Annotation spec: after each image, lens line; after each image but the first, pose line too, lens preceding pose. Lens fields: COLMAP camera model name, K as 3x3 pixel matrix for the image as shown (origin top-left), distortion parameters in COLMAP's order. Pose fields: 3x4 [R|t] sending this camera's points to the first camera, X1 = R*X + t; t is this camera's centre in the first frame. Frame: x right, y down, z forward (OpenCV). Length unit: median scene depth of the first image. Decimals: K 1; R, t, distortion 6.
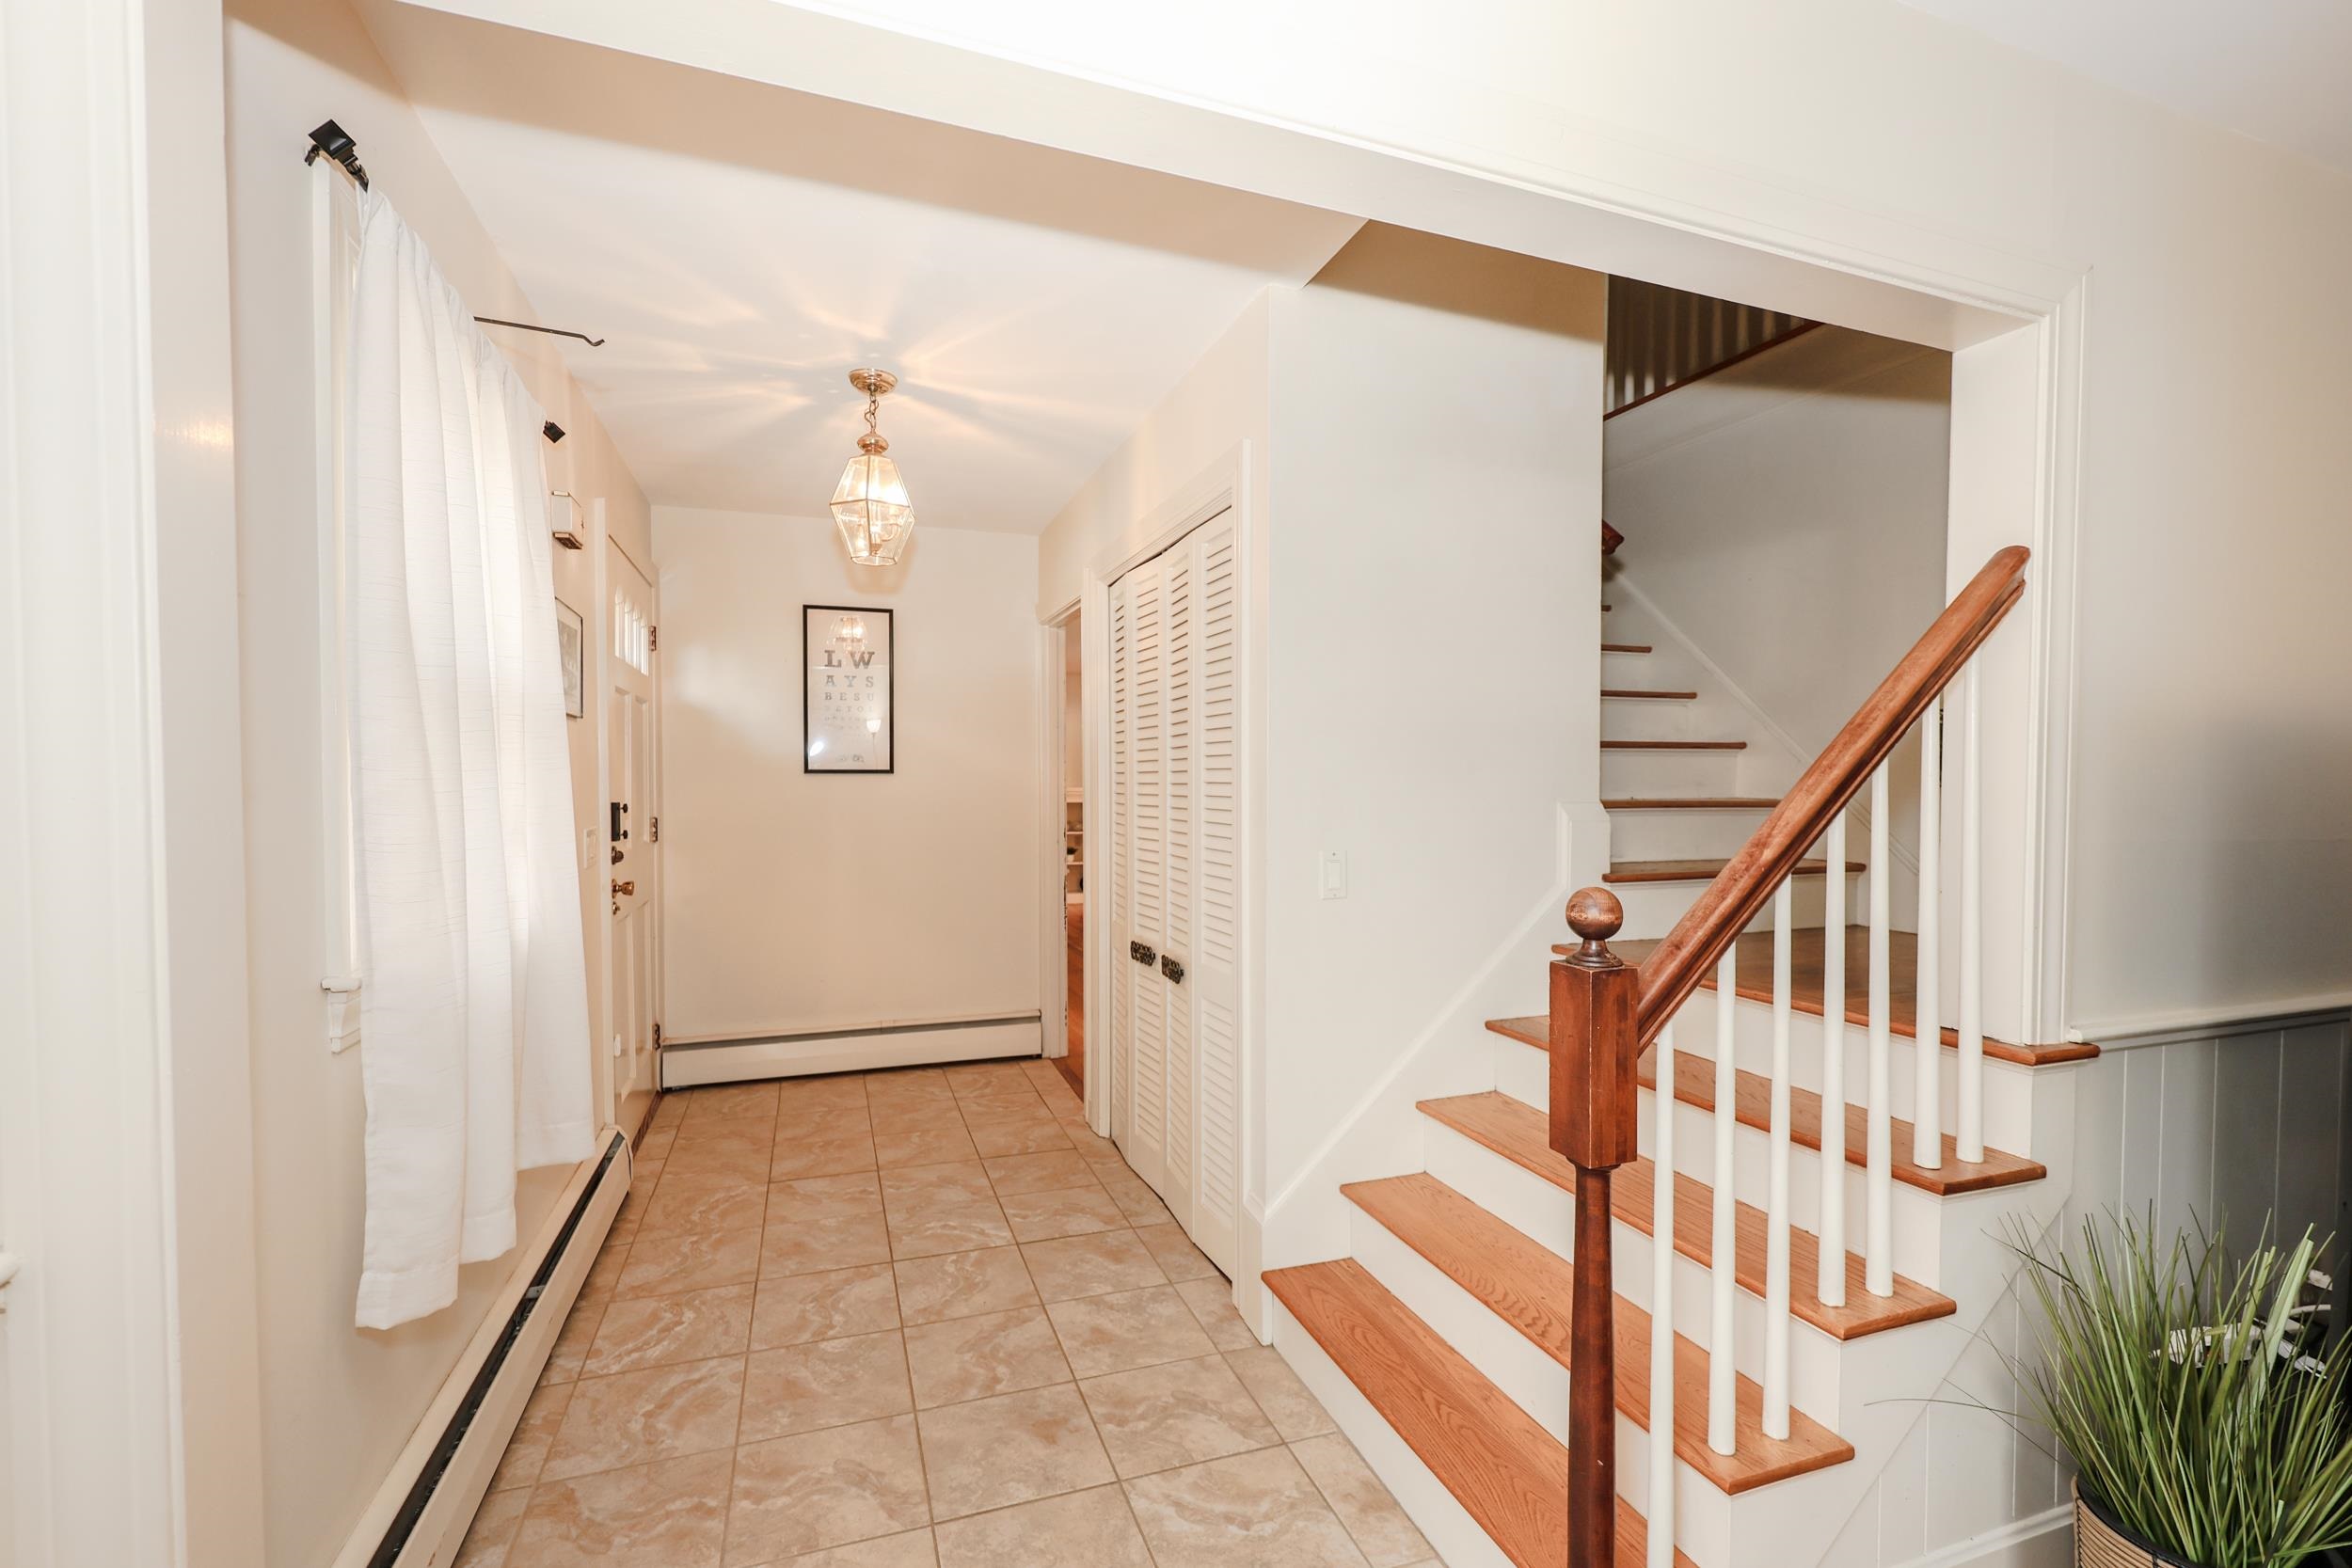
lens RADIAL K [[981.8, 0, 1166.9], [0, 981.8, 776.0], [0, 0, 1]] dist [0.001890, -0.000295]
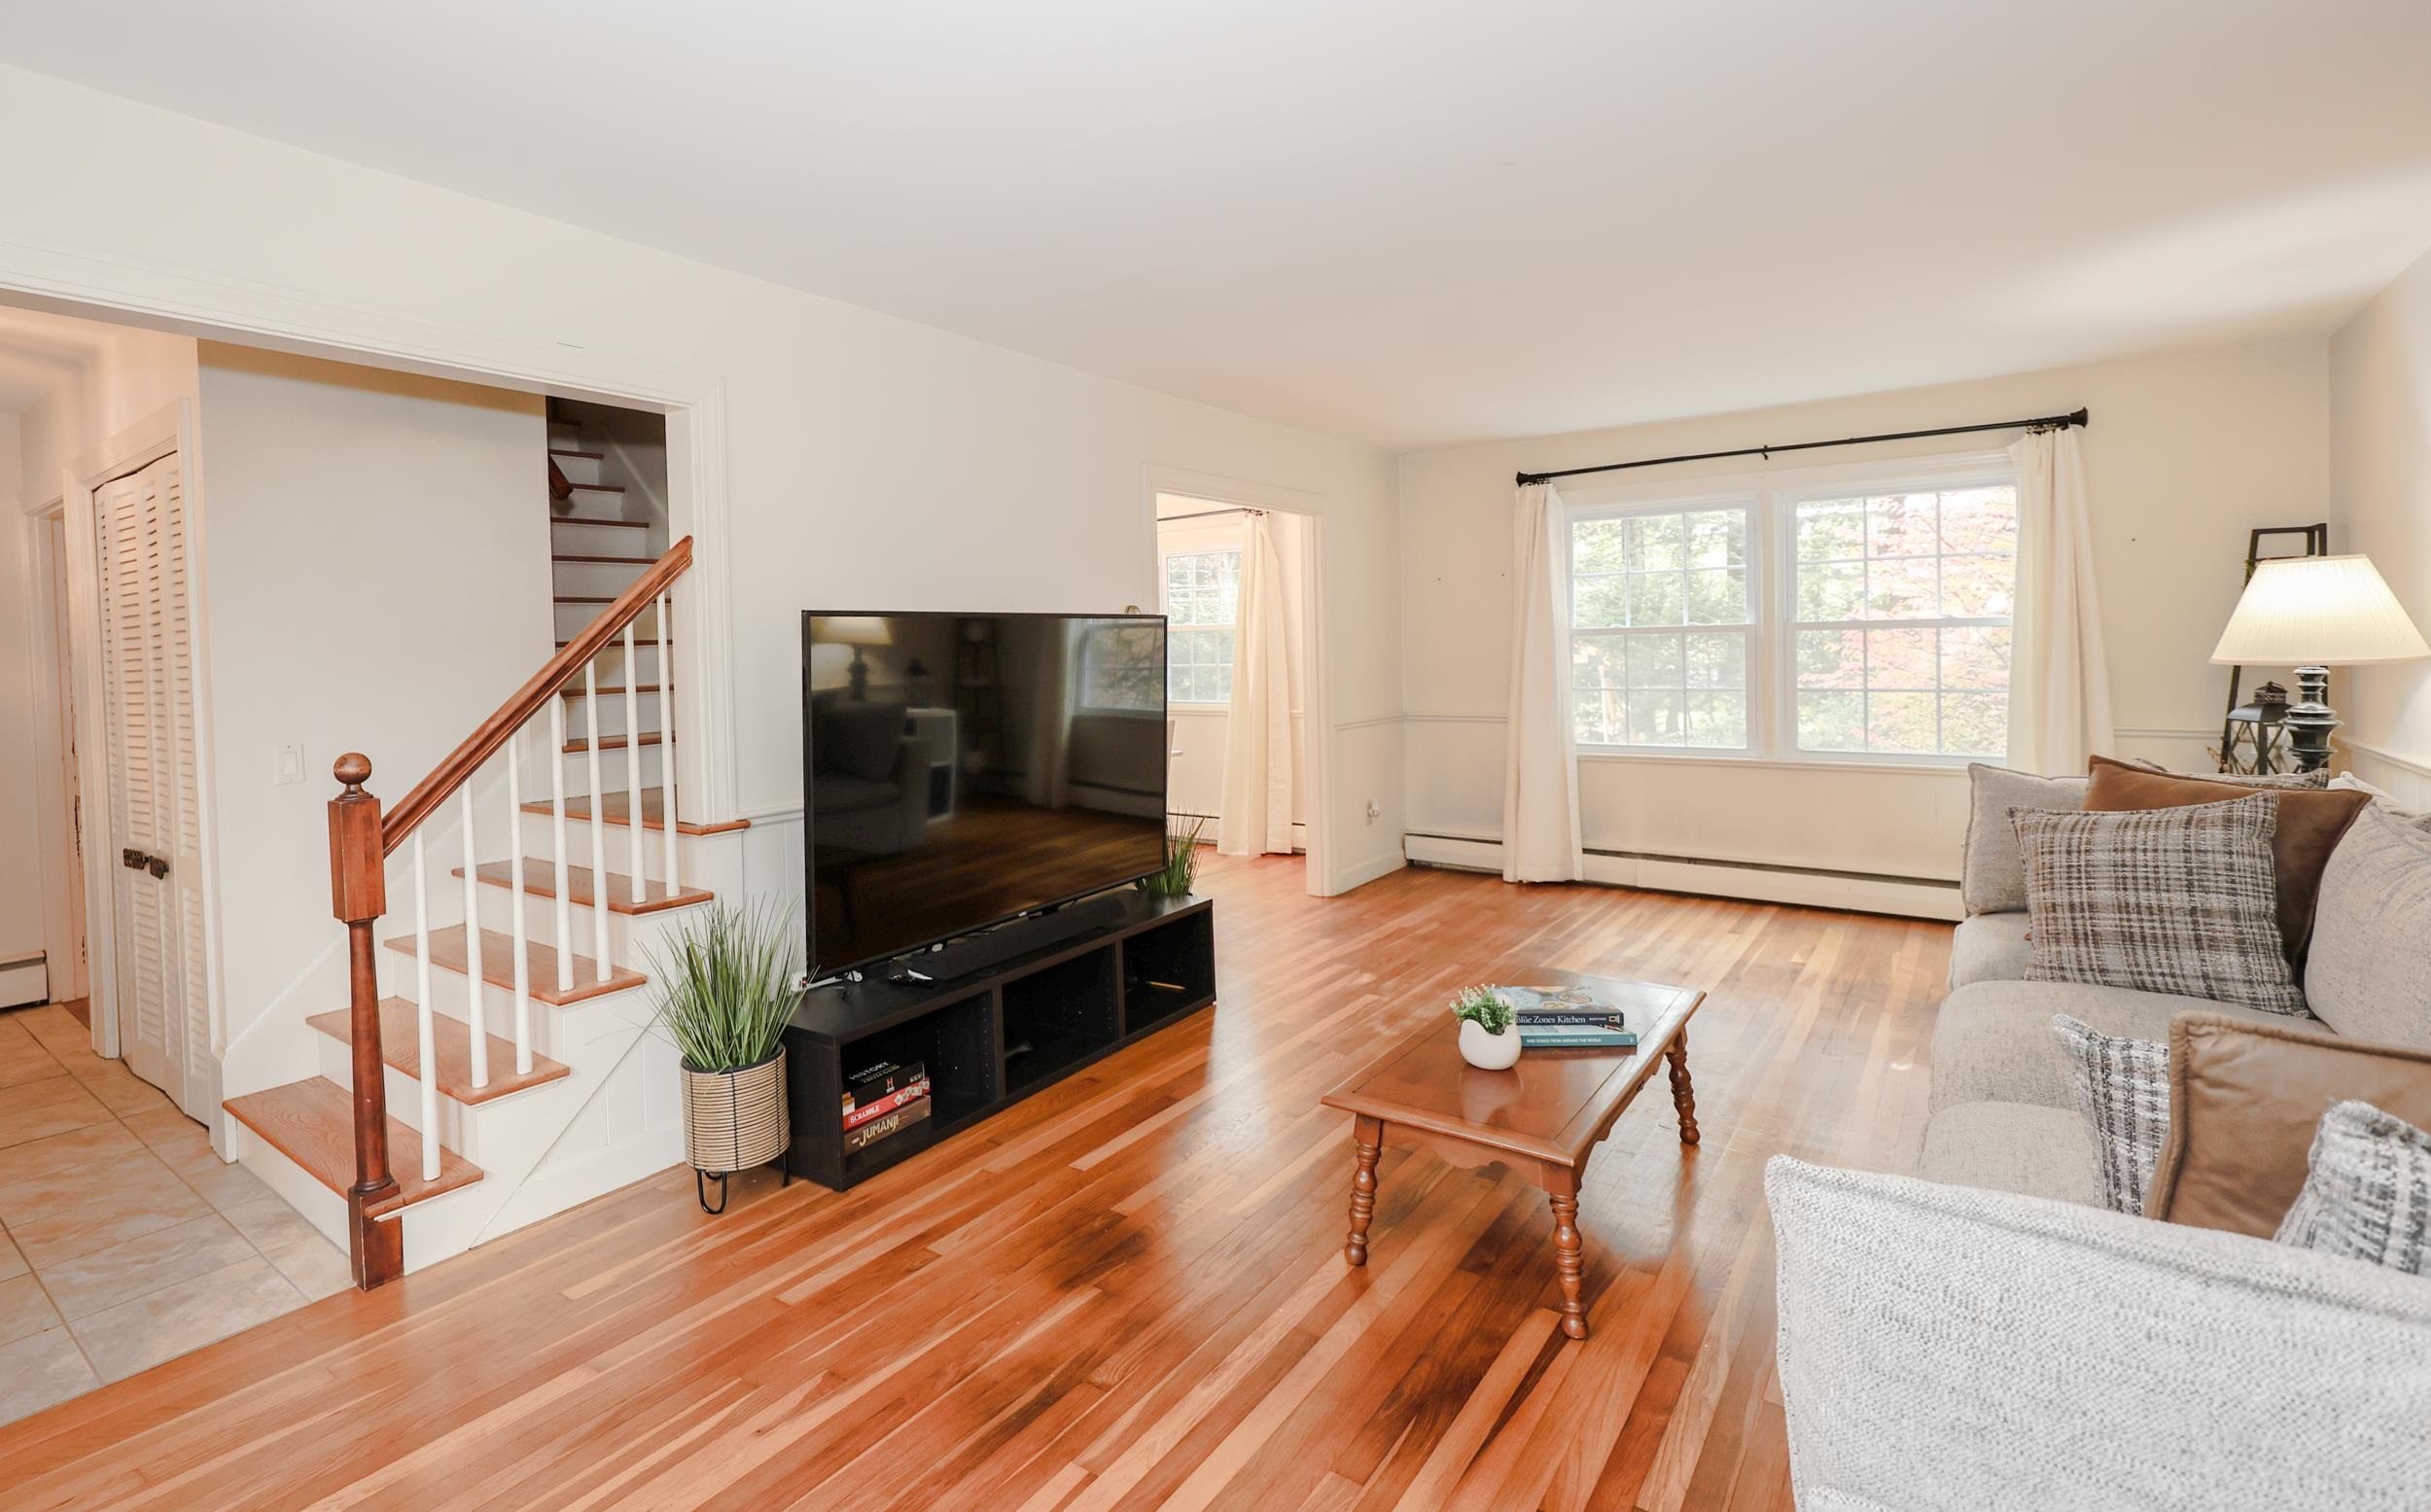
lens RADIAL K [[1129.9, 0, 1079.9], [0, 1129.9, 650.2], [0, 0, 1]] dist [0.006361, 0.000768]
pose [[0.852717, -0.032787, 0.521344, 0.309991], [0.033168, 0.999413, 0.008602, -0.021849], [-0.521320, 0.009957, 0.853303, -0.796784]]
